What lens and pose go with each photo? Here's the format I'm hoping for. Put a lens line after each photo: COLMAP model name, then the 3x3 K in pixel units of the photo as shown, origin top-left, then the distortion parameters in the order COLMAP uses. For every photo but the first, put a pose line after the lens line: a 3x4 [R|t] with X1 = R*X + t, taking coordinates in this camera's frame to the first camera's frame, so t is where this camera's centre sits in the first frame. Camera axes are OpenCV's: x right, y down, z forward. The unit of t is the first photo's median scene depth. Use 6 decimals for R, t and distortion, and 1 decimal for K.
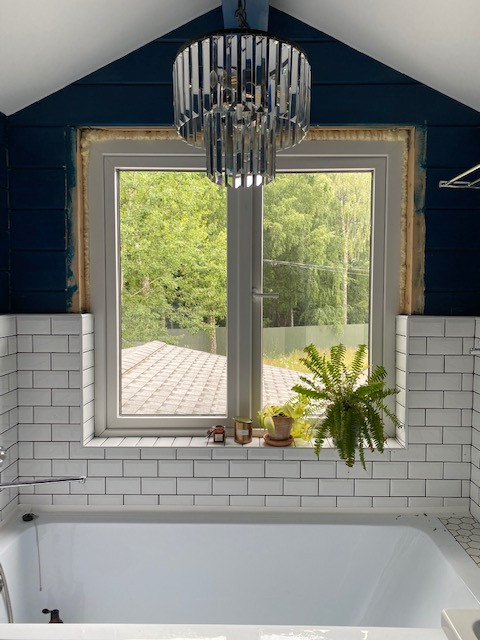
lens RADIAL K [[488.3, 0, 242.0], [0, 488.3, 320.0], [0, 0, 1]] dist [0.041330, -0.049830]
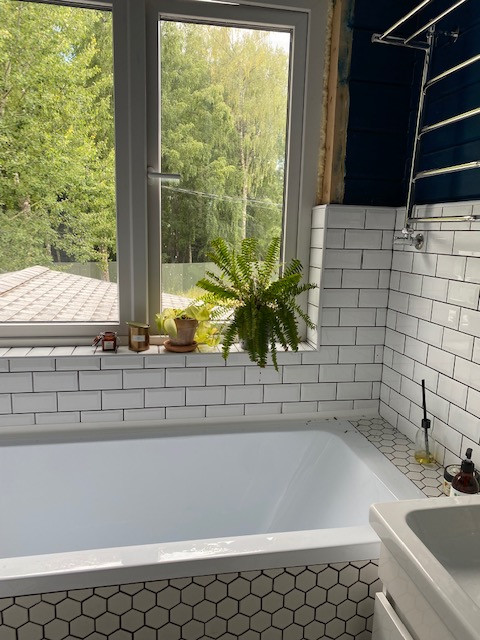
lens RADIAL K [[488.3, 0, 242.2], [0, 488.3, 323.3], [0, 0, 1]] dist [0.041330, -0.049830]
pose [[0.978090, -0.009238, 0.207979, 0.001674], [-0.017124, 0.992059, 0.124600, 0.093812], [-0.207478, -0.125432, 0.970165, 0.136603]]
